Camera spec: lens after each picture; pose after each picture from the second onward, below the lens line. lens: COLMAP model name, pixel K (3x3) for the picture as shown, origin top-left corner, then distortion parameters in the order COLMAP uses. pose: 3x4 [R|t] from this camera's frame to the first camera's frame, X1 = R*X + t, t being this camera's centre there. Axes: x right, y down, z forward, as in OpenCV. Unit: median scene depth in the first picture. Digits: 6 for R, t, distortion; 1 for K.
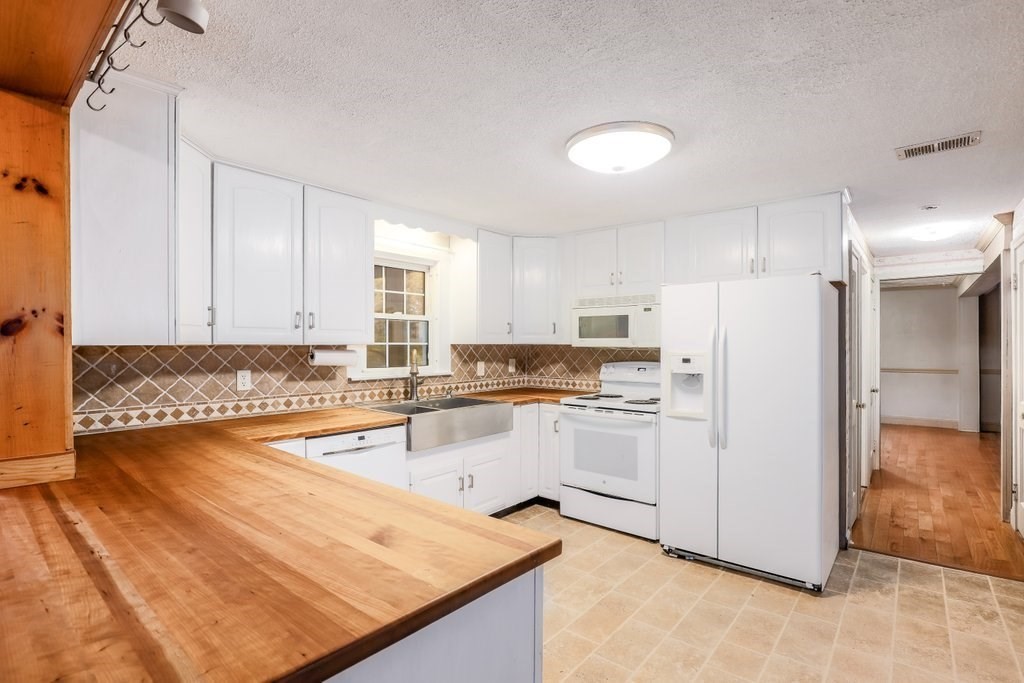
lens RADIAL K [[478.4, 0, 513.8], [0, 478.4, 335.8], [0, 0, 1]] dist [-0.017451, -0.000188]
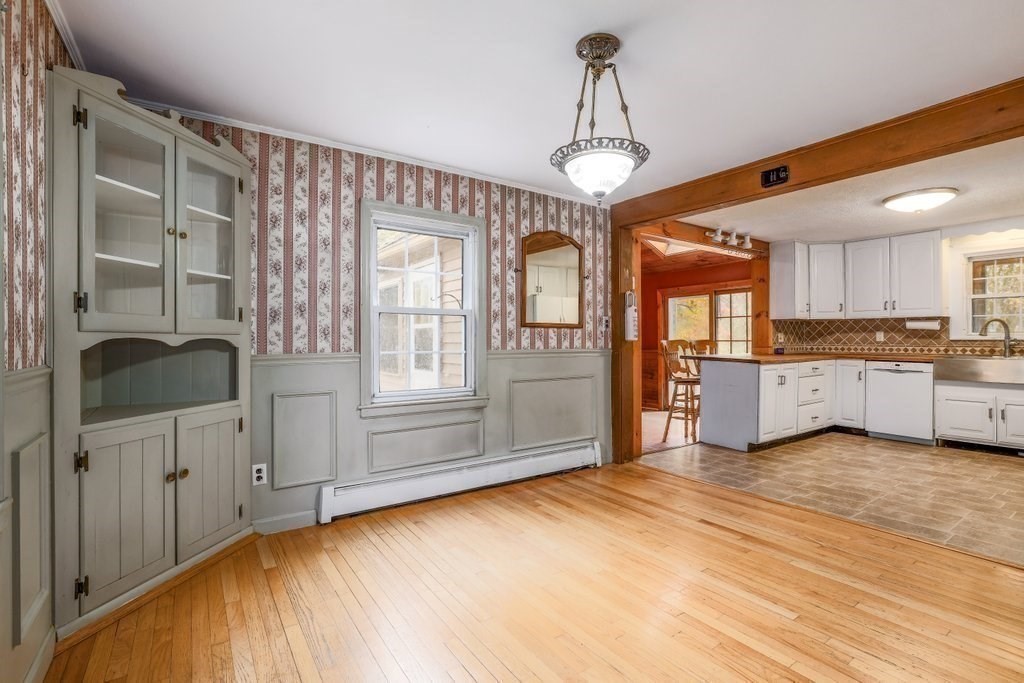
lens RADIAL K [[478.4, 0, 513.8], [0, 478.4, 335.8], [0, 0, 1]] dist [-0.017451, -0.000188]
pose [[-0.271544, -0.005669, -0.962409, 1.475314], [0.014835, 0.999839, -0.010075, 0.070802], [0.962312, -0.017013, -0.271416, 0.023853]]
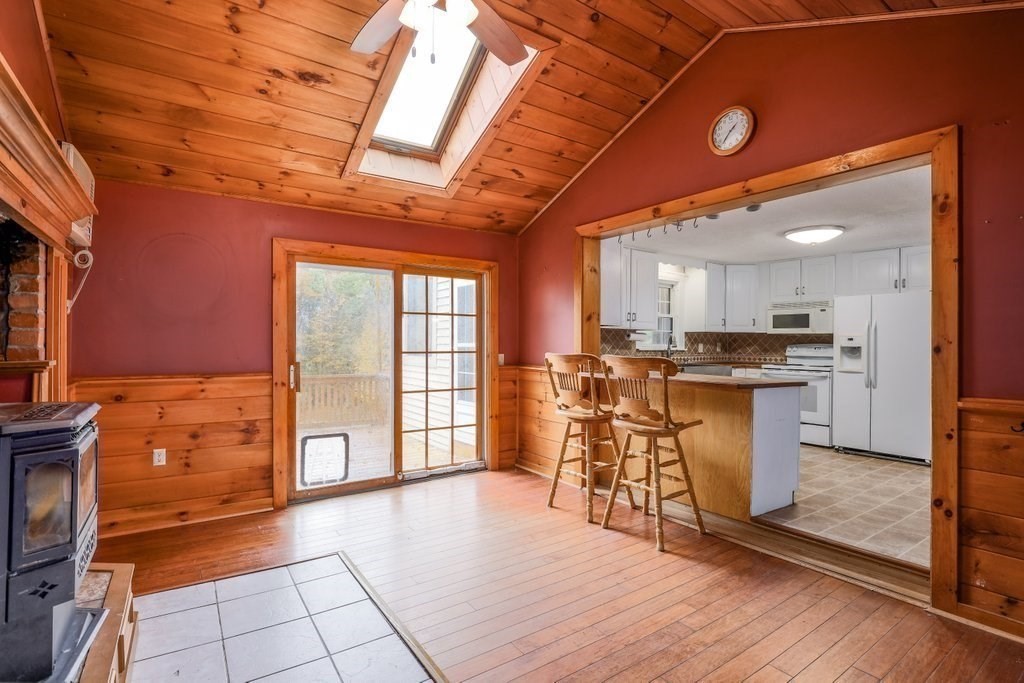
lens RADIAL K [[466.4, 0, 519.2], [0, 466.4, 339.6], [0, 0, 1]] dist [-0.001330, -0.000308]
pose [[0.962972, 0.008024, -0.269482, -0.286952], [-0.005917, 0.999945, 0.008630, 0.037831], [0.269536, -0.006716, 0.962967, -0.802738]]
